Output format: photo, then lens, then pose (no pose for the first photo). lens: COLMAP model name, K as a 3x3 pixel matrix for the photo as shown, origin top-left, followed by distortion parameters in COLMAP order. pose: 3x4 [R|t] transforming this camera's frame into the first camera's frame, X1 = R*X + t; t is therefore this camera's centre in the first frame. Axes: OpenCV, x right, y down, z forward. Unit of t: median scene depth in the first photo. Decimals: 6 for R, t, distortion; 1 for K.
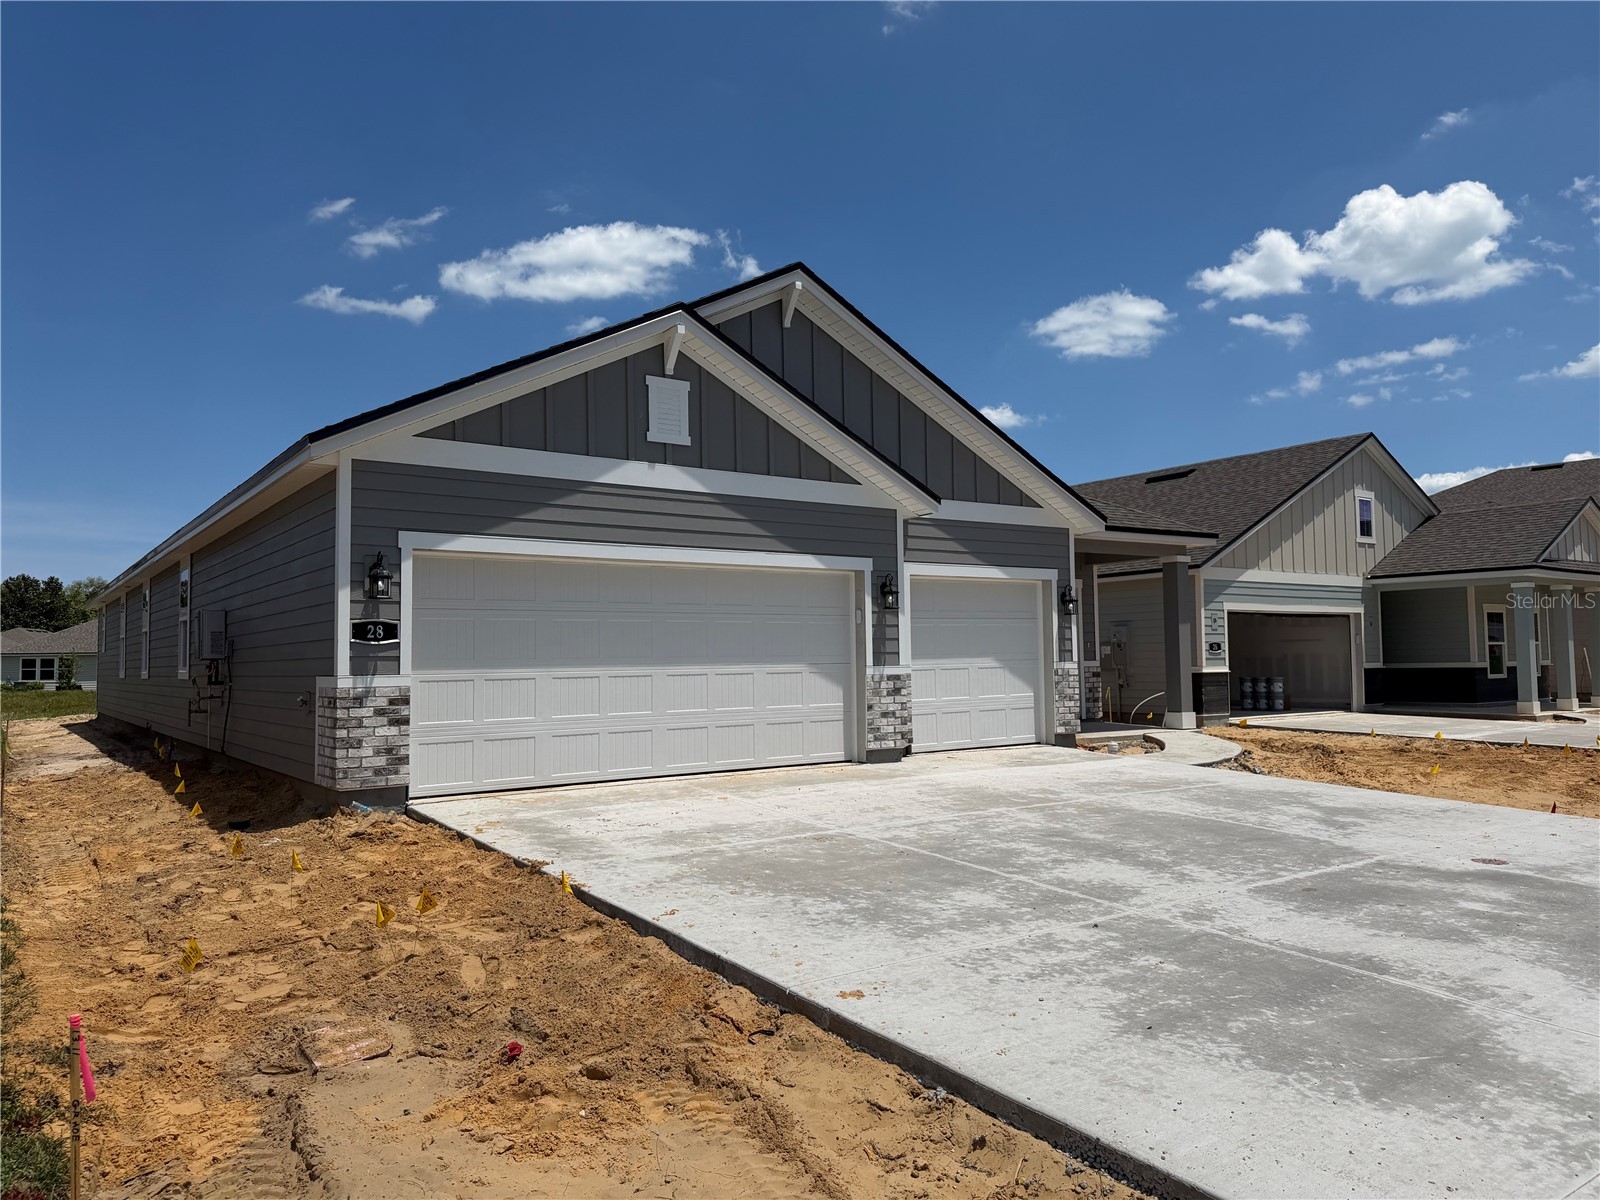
lens RADIAL K [[1136.5, 0, 783.0], [0, 1136.5, 596.2], [0, 0, 1]] dist [0.009628, -0.036541]
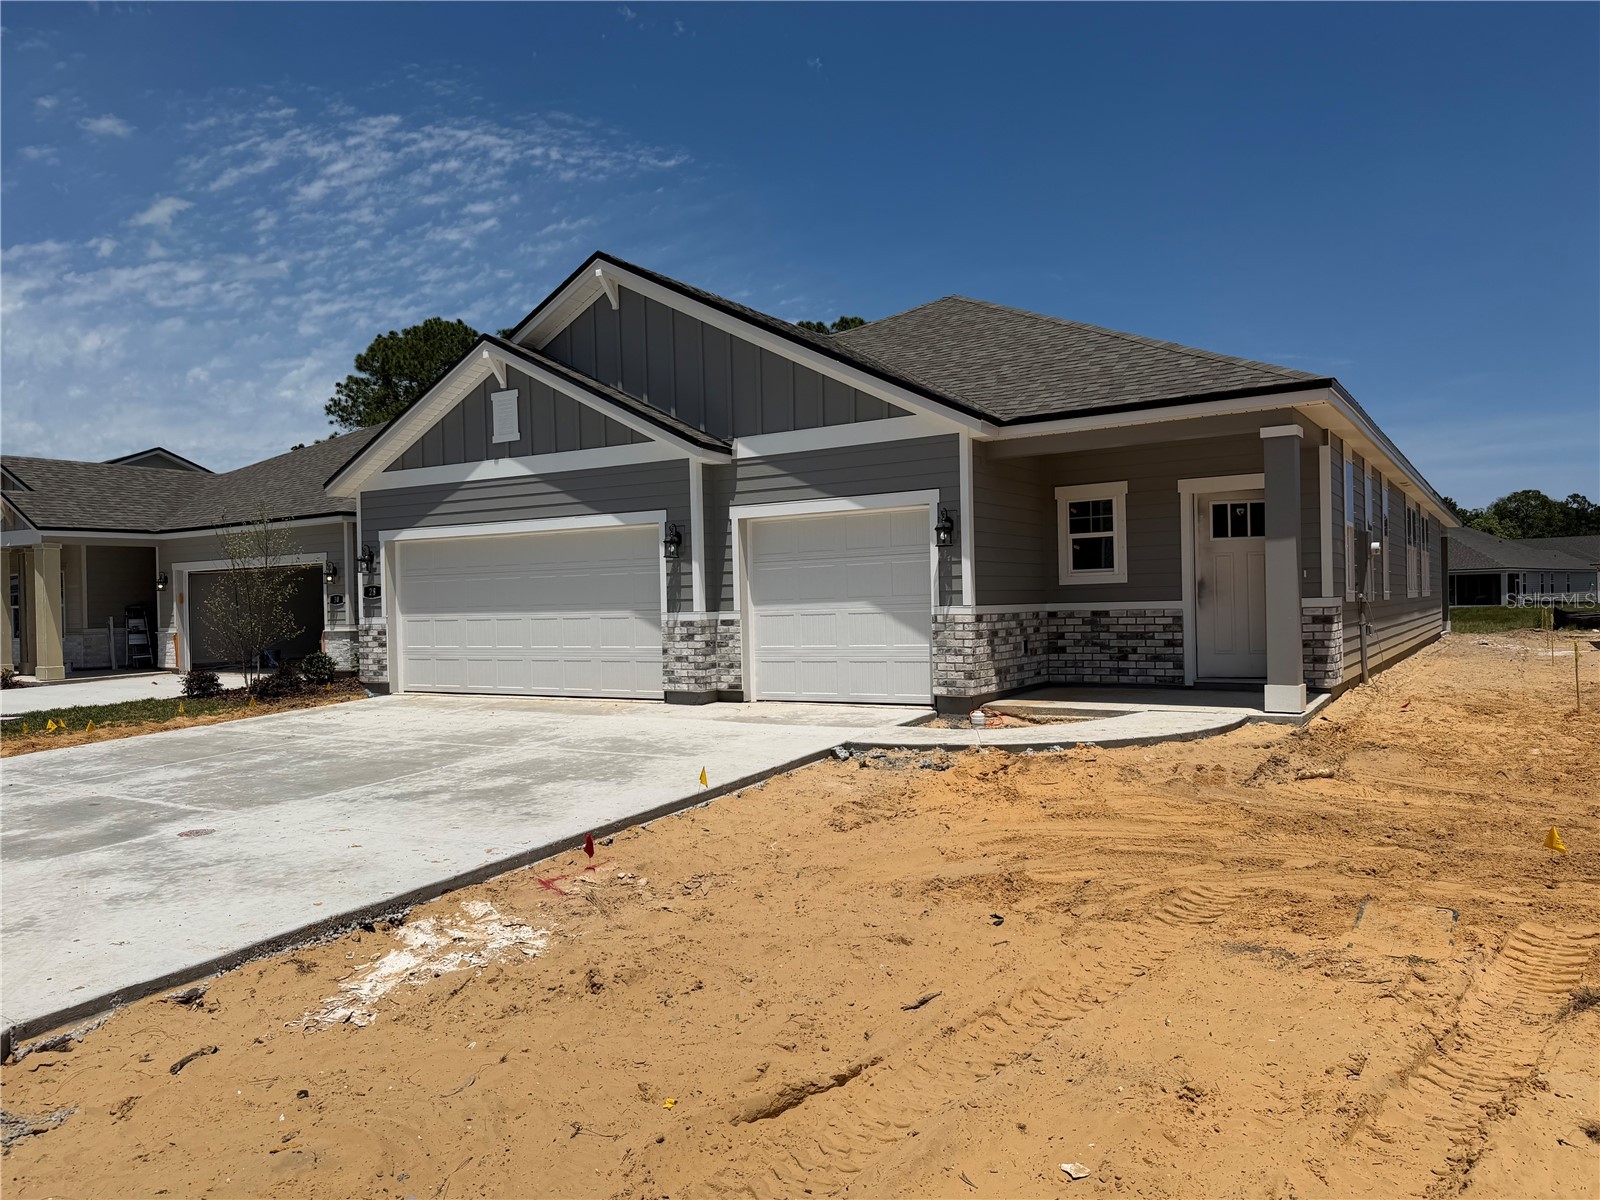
lens RADIAL K [[1136.5, 0, 791.0], [0, 1136.5, 610.9], [0, 0, 1]] dist [0.009628, -0.036541]
pose [[0.376512, 0.017977, -0.926237, 1.121184], [0.073997, 0.996034, 0.049412, 0.016707], [0.923452, -0.087143, 0.373688, 0.725032]]
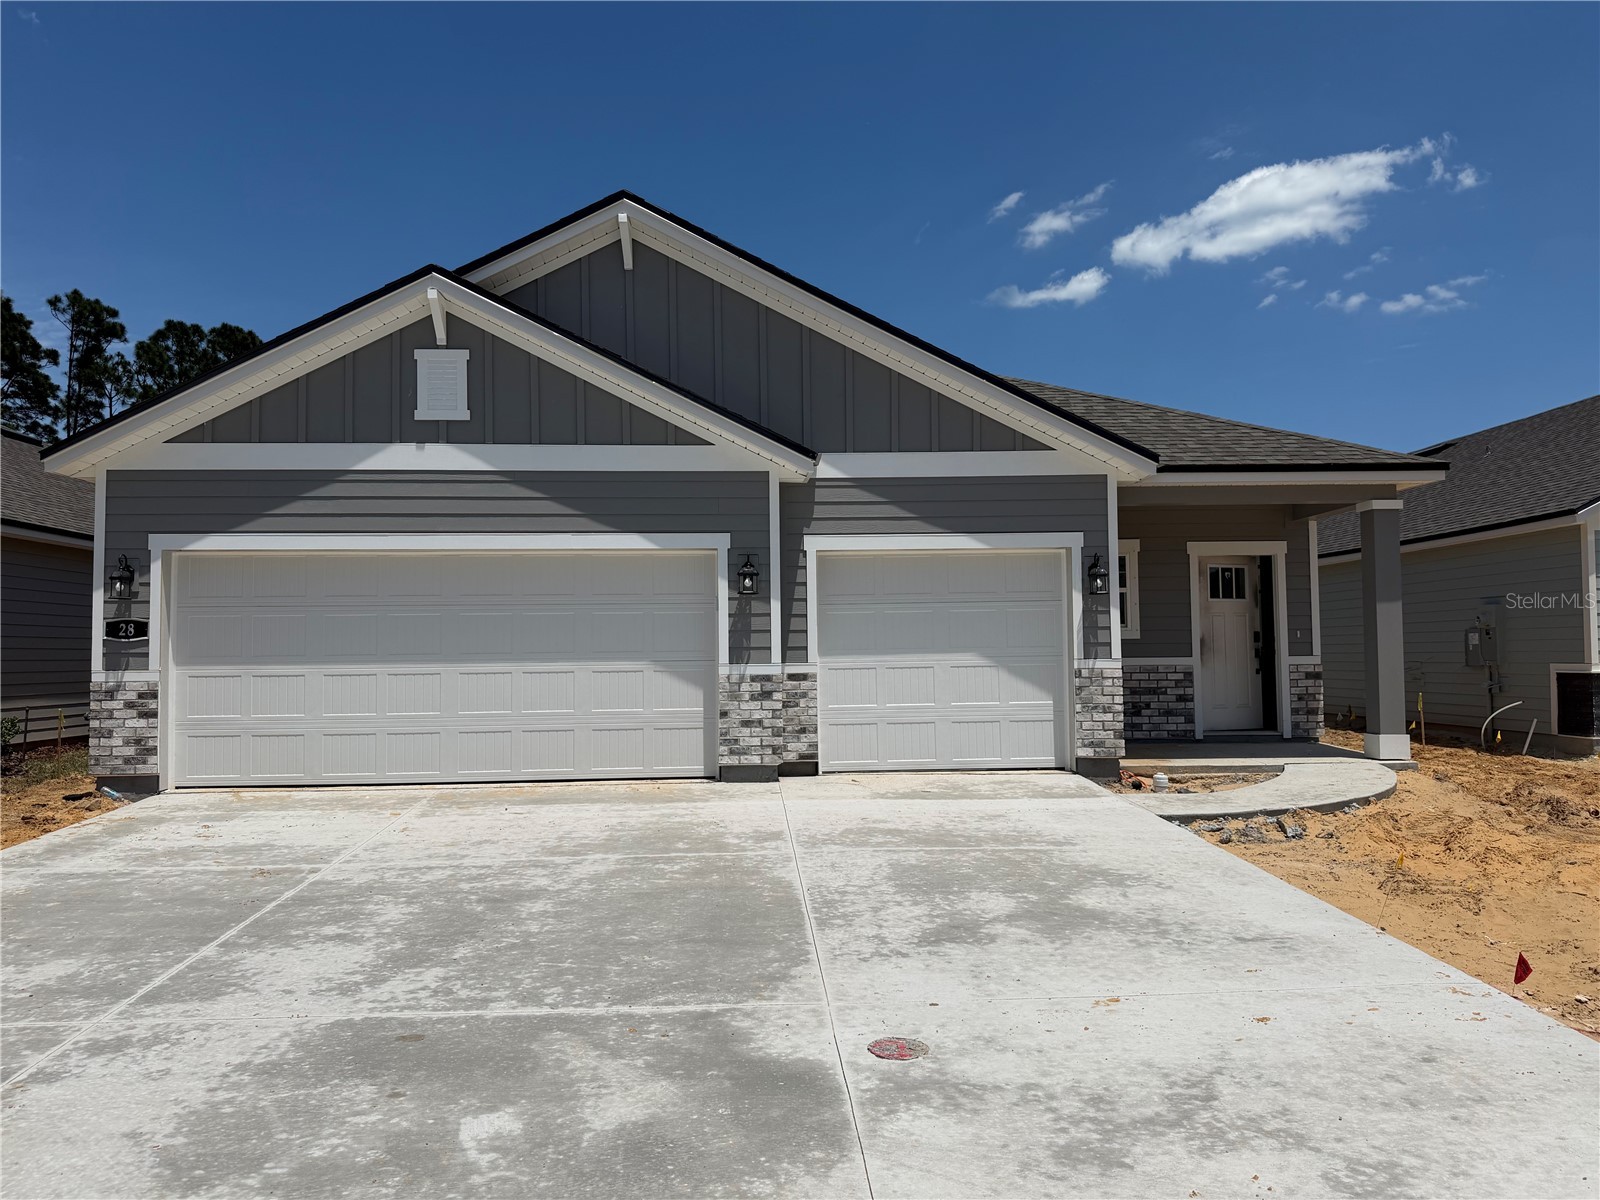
lens RADIAL K [[1136.5, 0, 789.8], [0, 1136.5, 616.1], [0, 0, 1]] dist [0.009628, -0.036541]
pose [[0.841164, -0.008076, -0.540719, 0.571697], [0.028517, 0.999160, 0.029439, 0.003710], [0.540027, -0.040183, 0.840688, 0.340062]]
